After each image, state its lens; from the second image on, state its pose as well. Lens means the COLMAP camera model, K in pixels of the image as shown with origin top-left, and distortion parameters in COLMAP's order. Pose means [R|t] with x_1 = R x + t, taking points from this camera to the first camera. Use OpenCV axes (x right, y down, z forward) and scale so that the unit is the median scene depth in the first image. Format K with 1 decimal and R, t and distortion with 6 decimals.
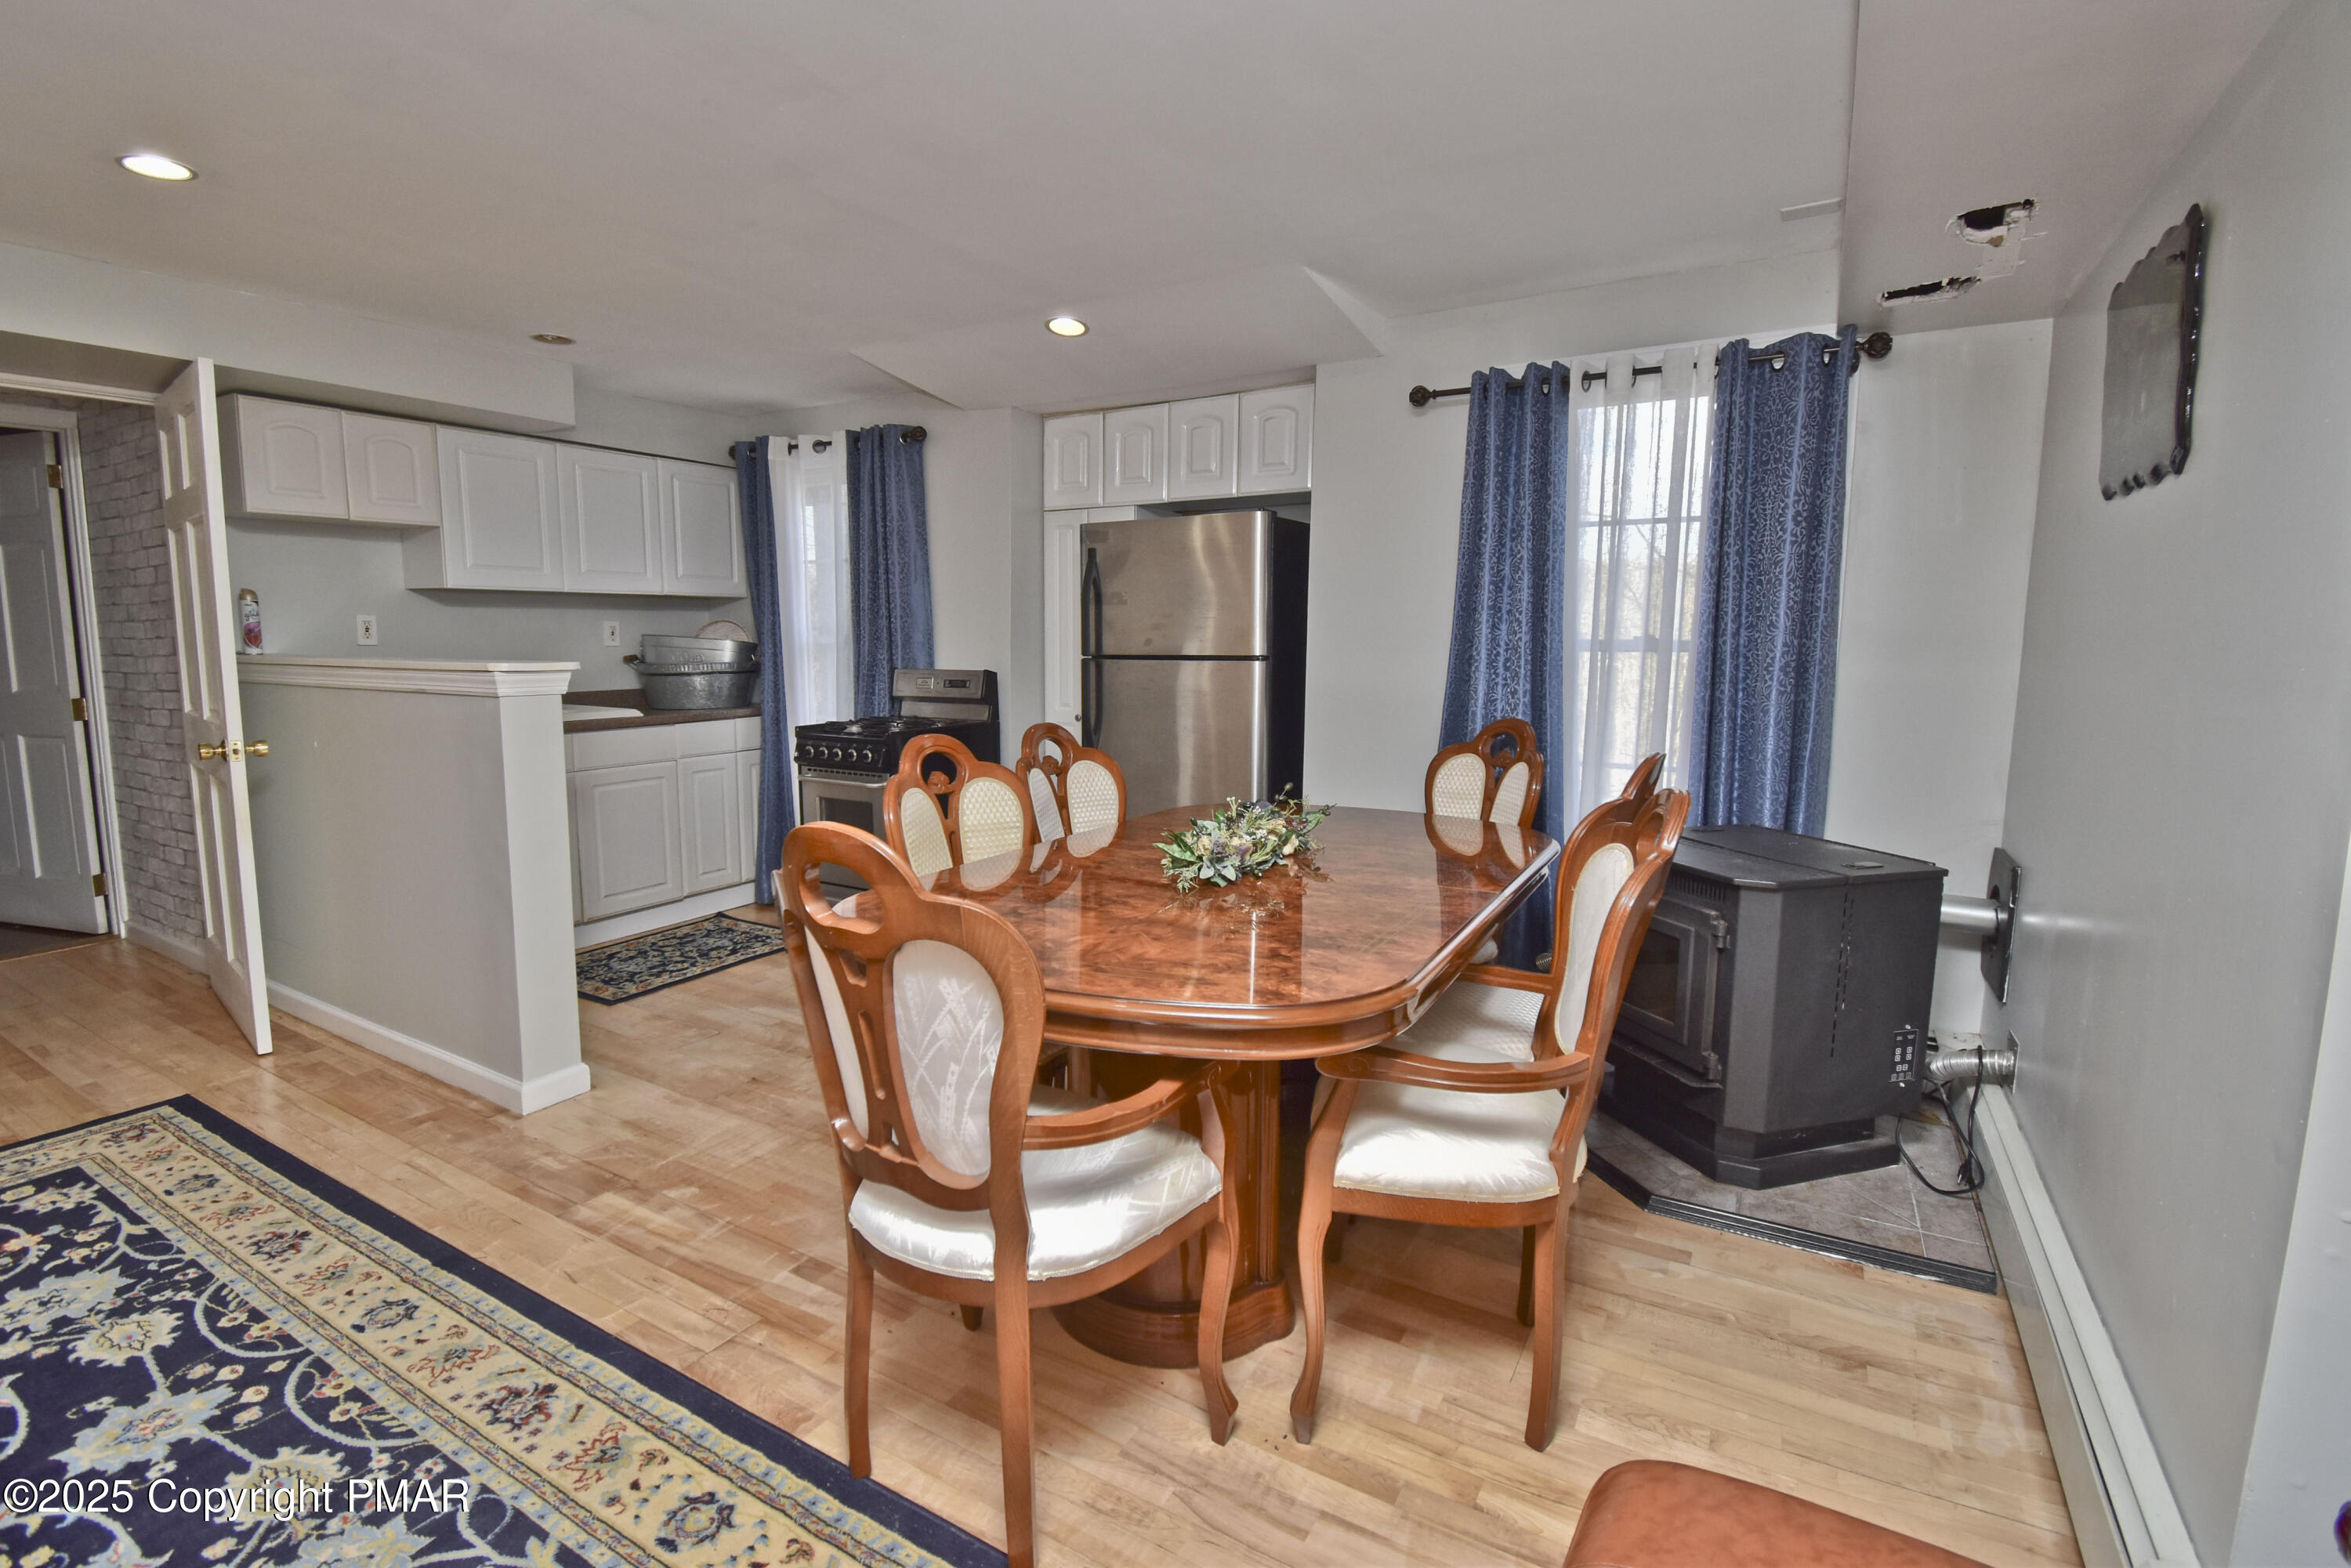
lens RADIAL K [[1074.2, 0, 1145.7], [0, 1074.2, 771.6], [0, 0, 1]] dist [0.020630, -0.026396]
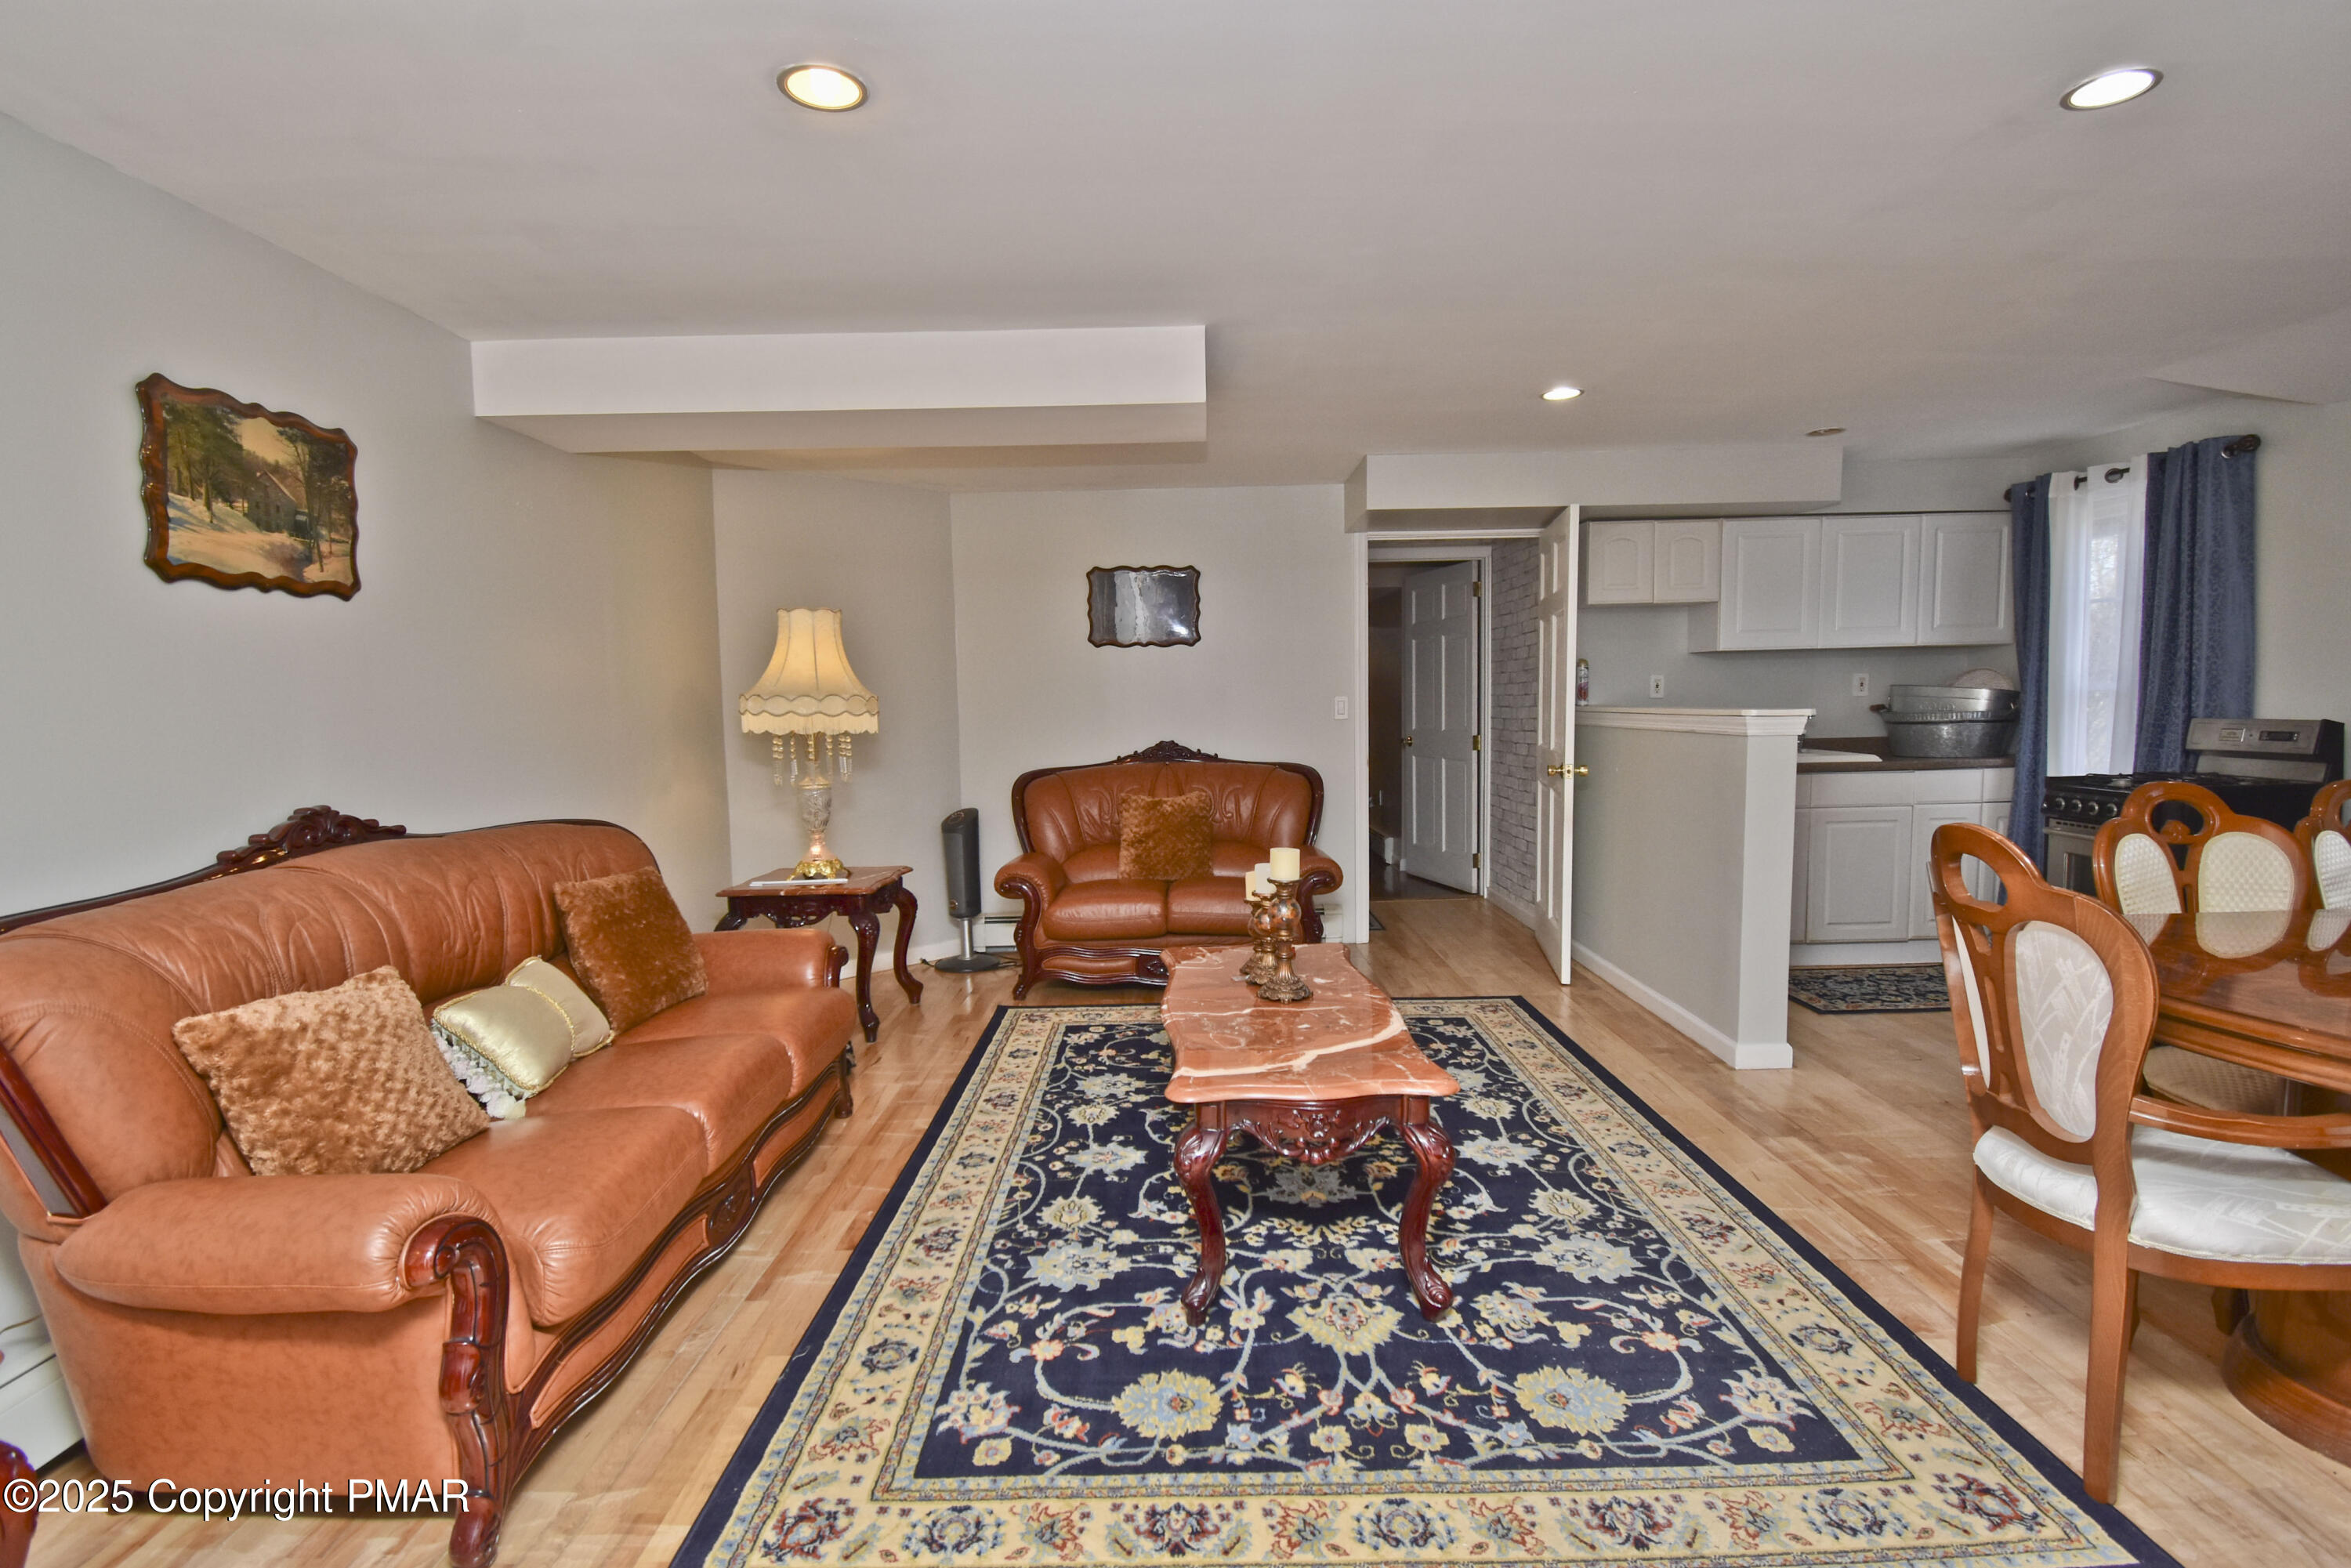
lens RADIAL K [[1105.3, 0, 1175.5], [0, 1105.3, 784.0], [0, 0, 1]] dist [0.030606, -0.030029]
pose [[0.519062, 0.054000, -0.853029, 0.156831], [-0.088363, 0.996045, 0.009285, 0.031422], [0.850156, 0.070557, 0.521781, -0.231249]]
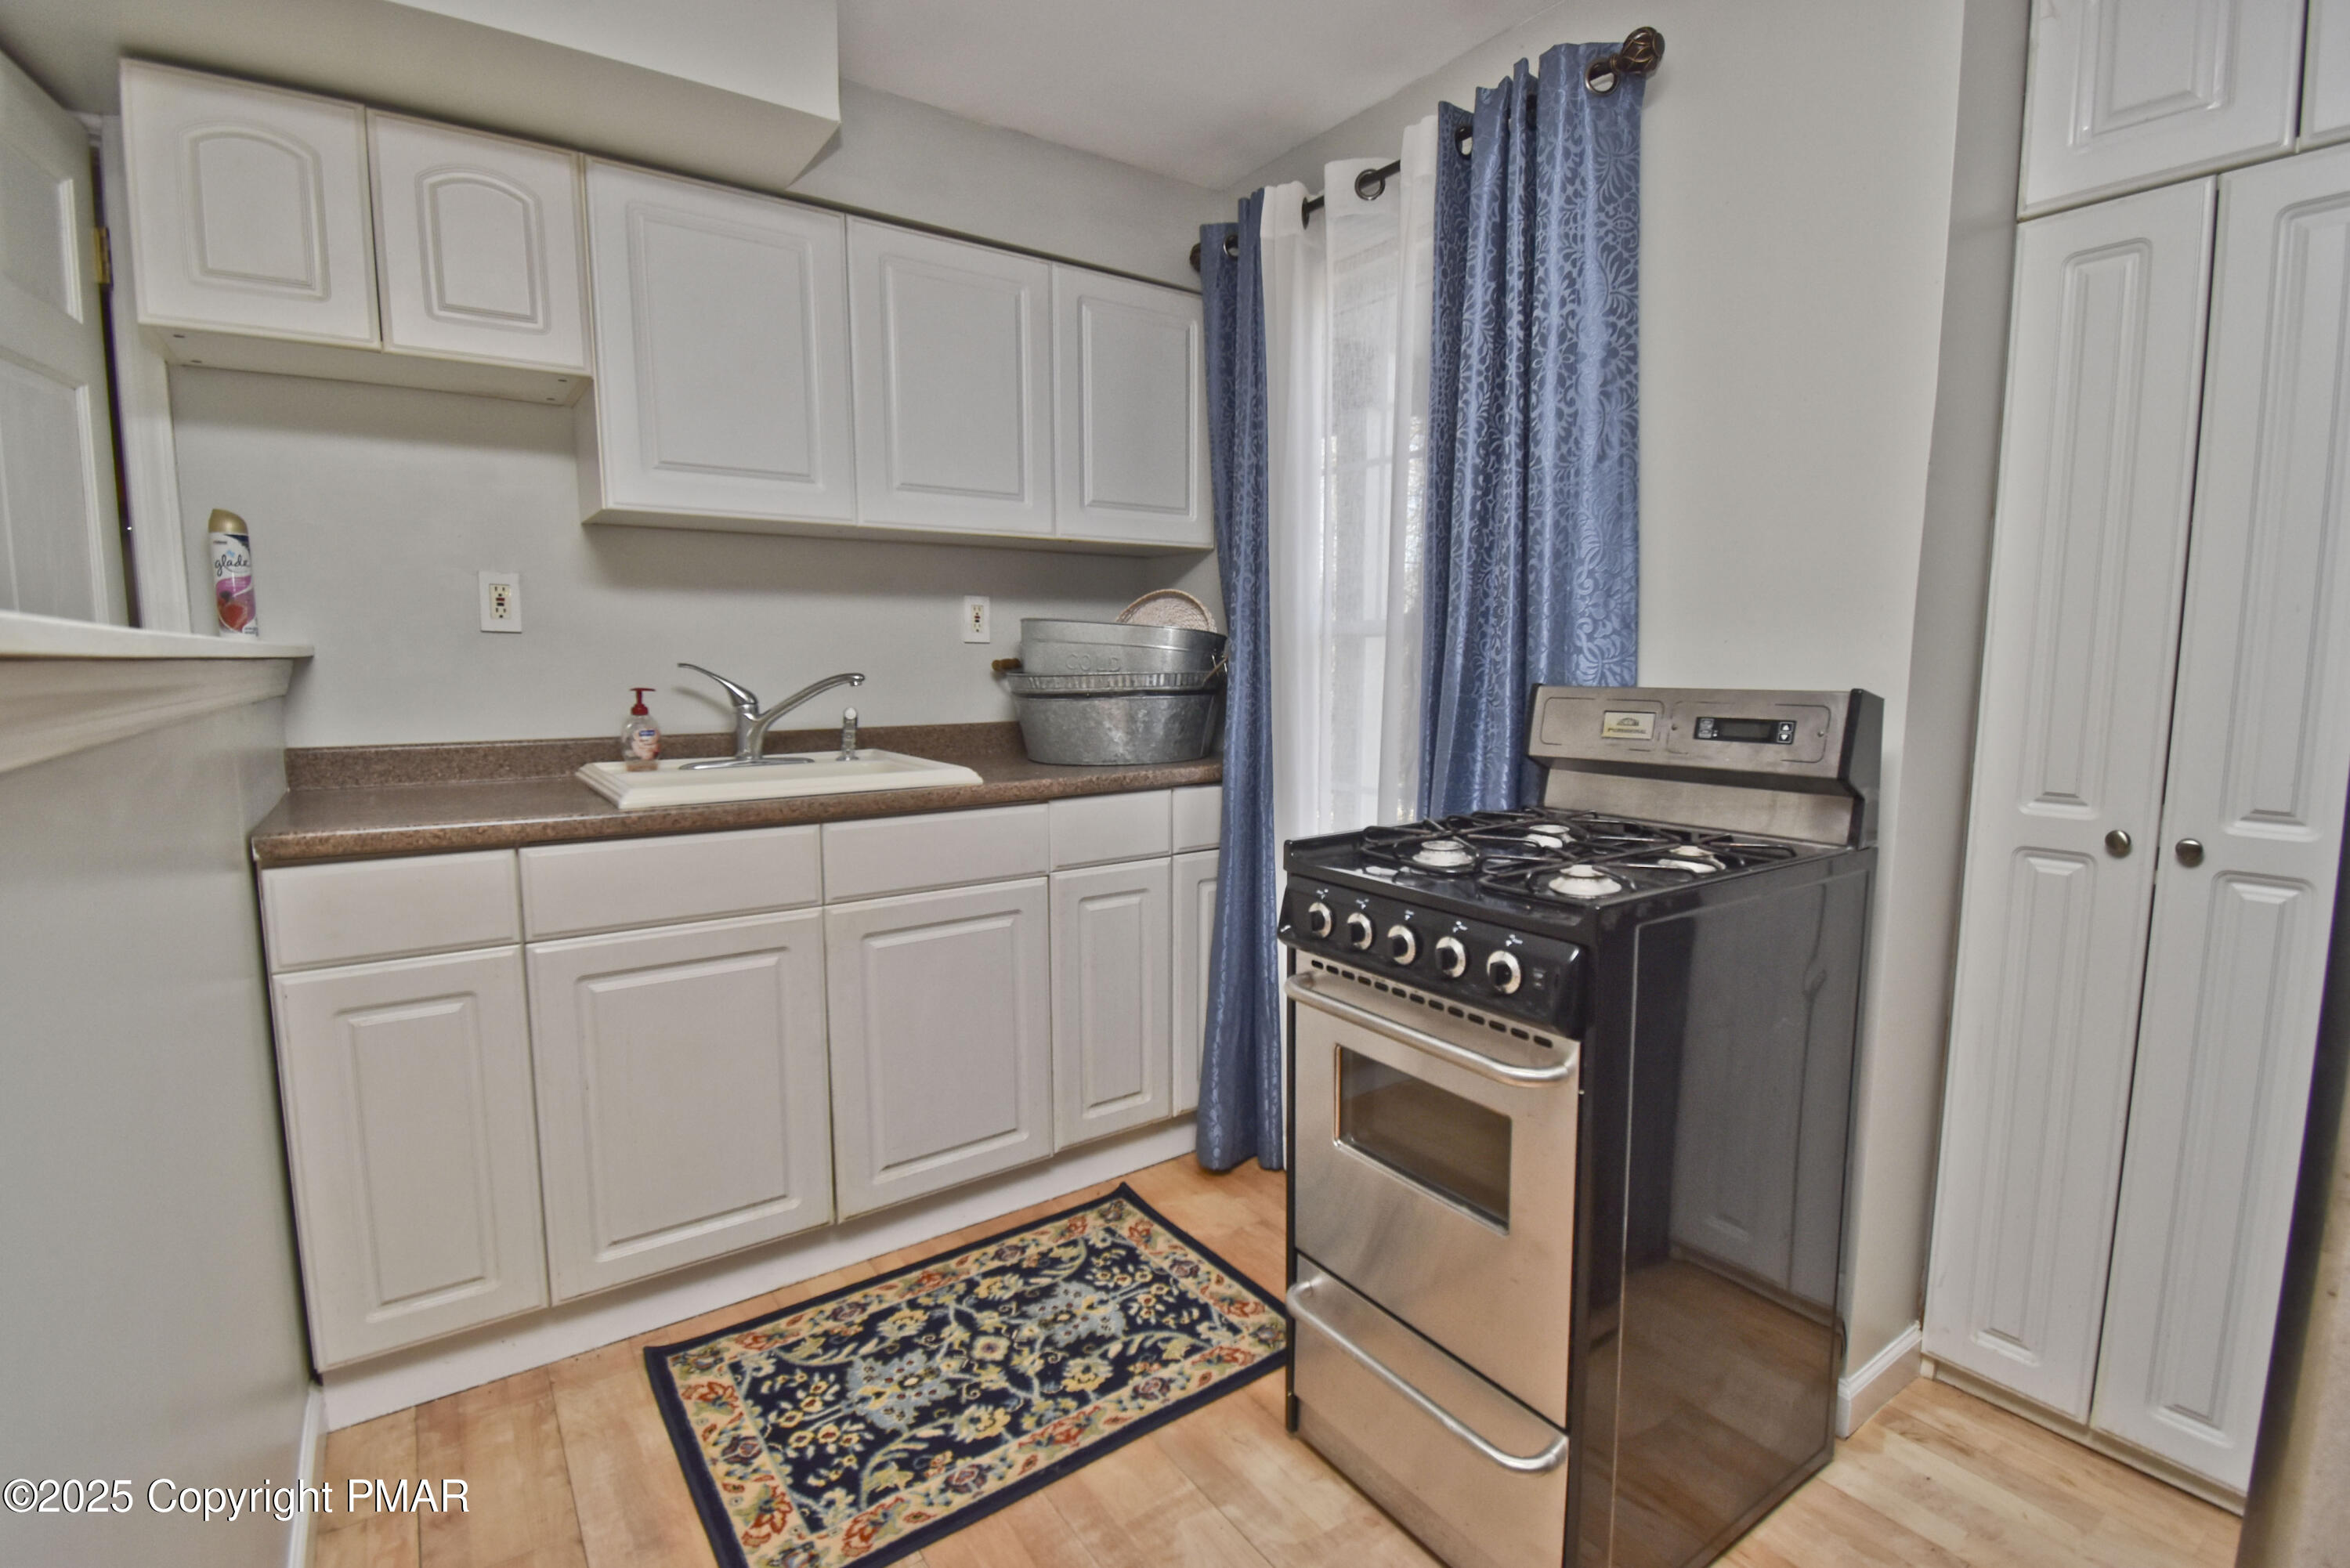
lens RADIAL K [[1104.8, 0, 1175.0], [0, 1104.8, 784.0], [0, 0, 1]] dist [0.030606, -0.030029]
pose [[0.911383, 0.040416, -0.409570, -0.273389], [-0.044953, 0.998988, -0.001452, -0.078426], [0.409097, 0.019735, 0.912278, 0.849892]]
